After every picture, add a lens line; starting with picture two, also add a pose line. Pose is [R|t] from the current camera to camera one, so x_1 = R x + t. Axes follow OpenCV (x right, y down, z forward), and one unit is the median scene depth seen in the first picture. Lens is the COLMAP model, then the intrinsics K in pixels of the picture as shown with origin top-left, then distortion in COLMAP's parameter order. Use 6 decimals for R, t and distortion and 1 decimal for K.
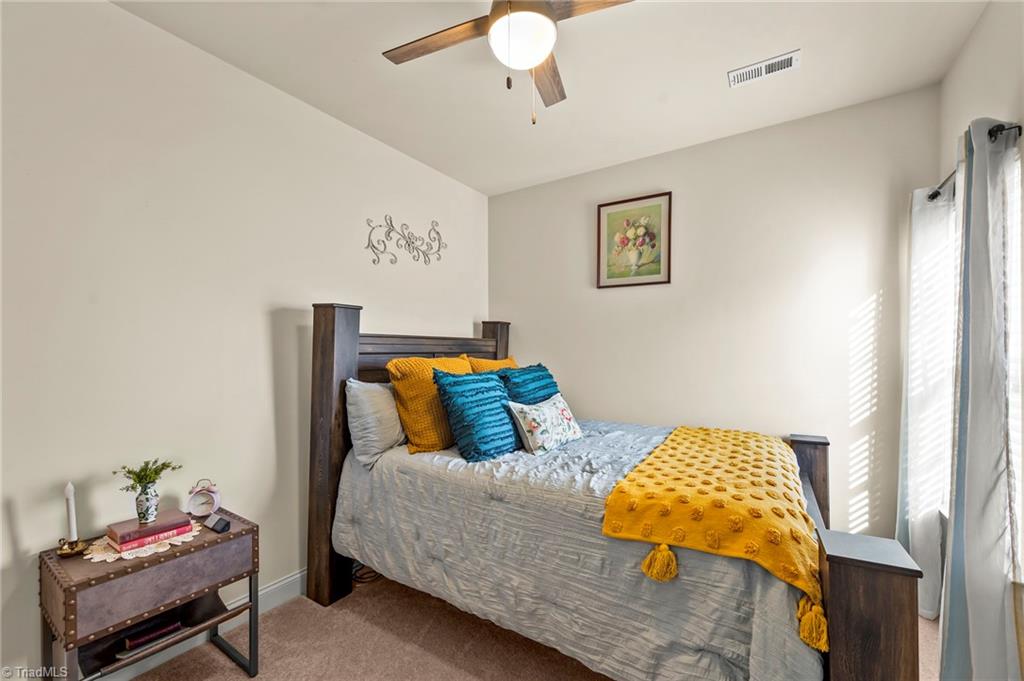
lens RADIAL K [[413.2, 0, 510.2], [0, 413.2, 358.3], [0, 0, 1]] dist [-0.000061, -0.000030]
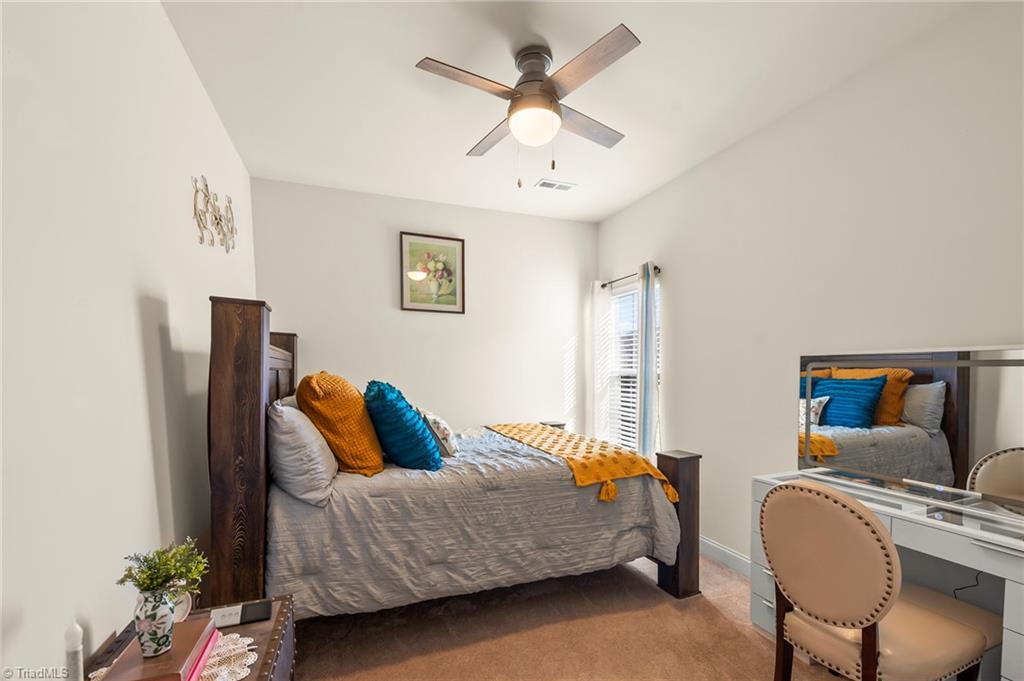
lens RADIAL K [[416.7, 0, 509.0], [0, 416.7, 393.9], [0, 0, 1]] dist [-0.000318, -0.000014]
pose [[0.604474, -0.043297, 0.795447, -0.729347], [0.013840, 0.998942, 0.043856, 0.008016], [-0.796505, -0.015501, 0.604434, 0.175811]]
